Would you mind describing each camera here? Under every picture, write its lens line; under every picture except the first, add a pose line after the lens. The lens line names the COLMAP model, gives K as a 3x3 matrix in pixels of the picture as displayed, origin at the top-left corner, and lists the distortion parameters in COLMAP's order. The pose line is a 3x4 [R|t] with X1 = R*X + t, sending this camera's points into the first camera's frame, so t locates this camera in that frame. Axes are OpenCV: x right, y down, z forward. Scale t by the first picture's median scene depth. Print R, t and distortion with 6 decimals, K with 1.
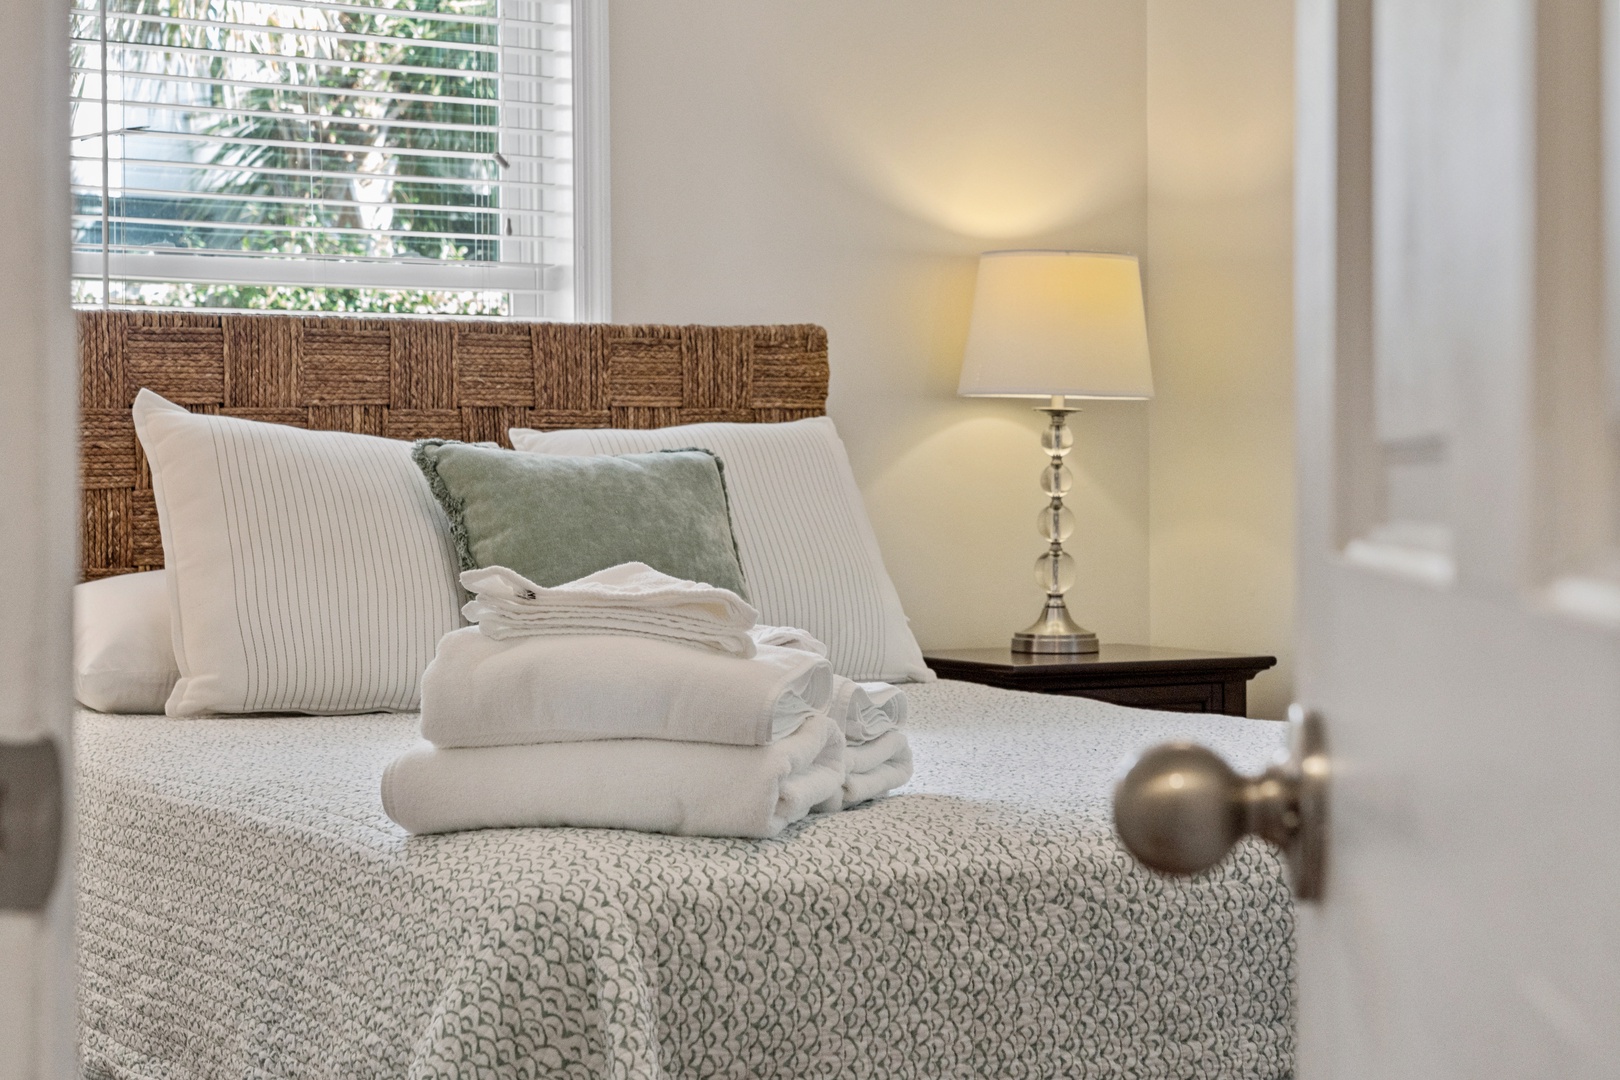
lens RADIAL K [[3093.0, 0, 752.1], [0, 3093.0, 538.6], [0, 0, 1]] dist [0.053417, 0.103348]
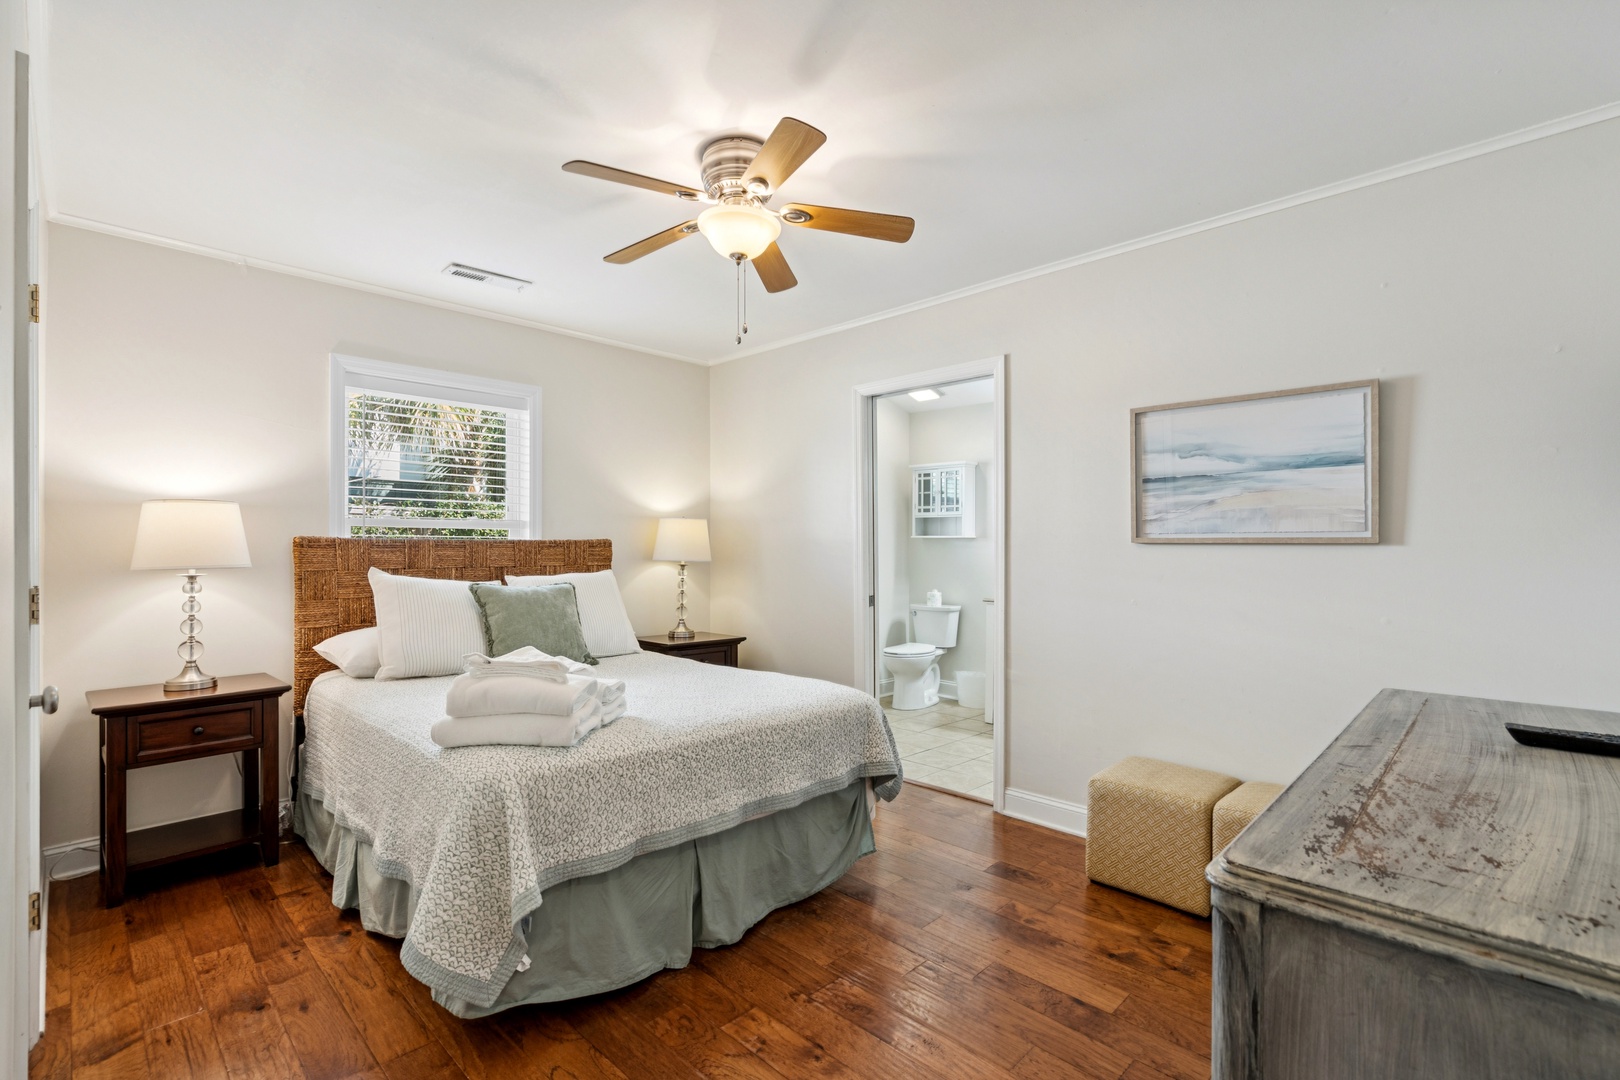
lens RADIAL K [[736.6, 0, 812.9], [0, 736.6, 529.8], [0, 0, 1]] dist [0.000945, 0.000051]
pose [[0.968981, 0.004789, 0.247087, 0.047469], [-0.003318, 0.999974, -0.006369, -0.094029], [-0.247112, 0.005352, 0.968972, 0.235697]]
